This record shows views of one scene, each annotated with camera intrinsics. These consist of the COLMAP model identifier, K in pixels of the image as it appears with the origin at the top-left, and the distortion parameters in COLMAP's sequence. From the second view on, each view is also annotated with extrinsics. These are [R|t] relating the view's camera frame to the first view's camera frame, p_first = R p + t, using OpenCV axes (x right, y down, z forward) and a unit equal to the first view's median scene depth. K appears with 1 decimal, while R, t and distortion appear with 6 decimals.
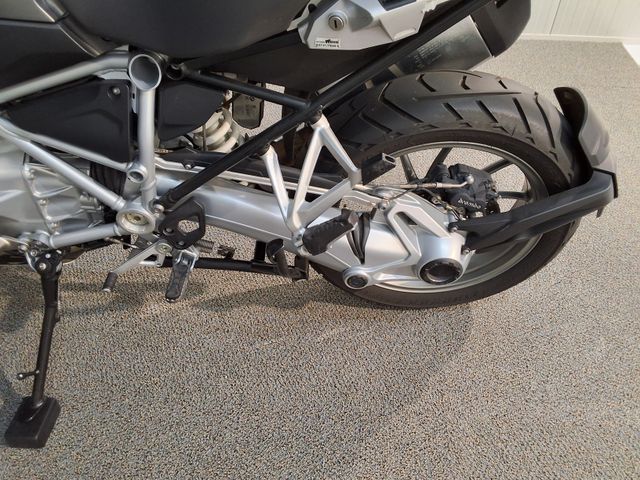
lens RADIAL K [[507.1, 0, 318.0], [0, 507.1, 241.2], [0, 0, 1]] dist [0.086573, -0.099608]
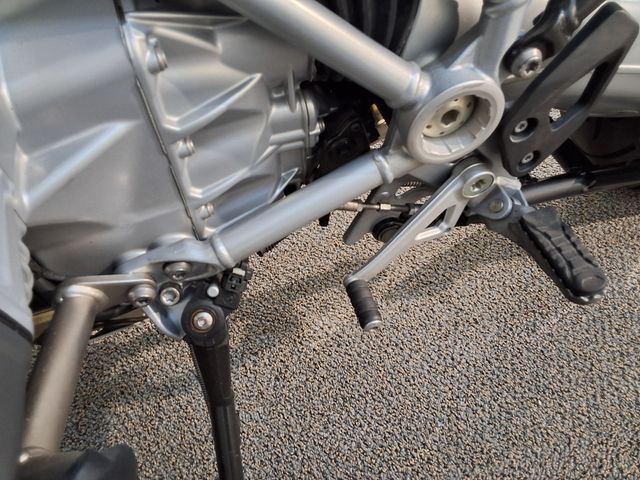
lens RADIAL K [[507.1, 0, 323.6], [0, 507.1, 240.0], [0, 0, 1]] dist [0.086573, -0.099608]
pose [[0.943337, -0.308390, 0.122516, -0.491077], [0.295487, 0.948668, 0.112769, -0.027007], [-0.151004, -0.070177, 0.986039, 0.624803]]
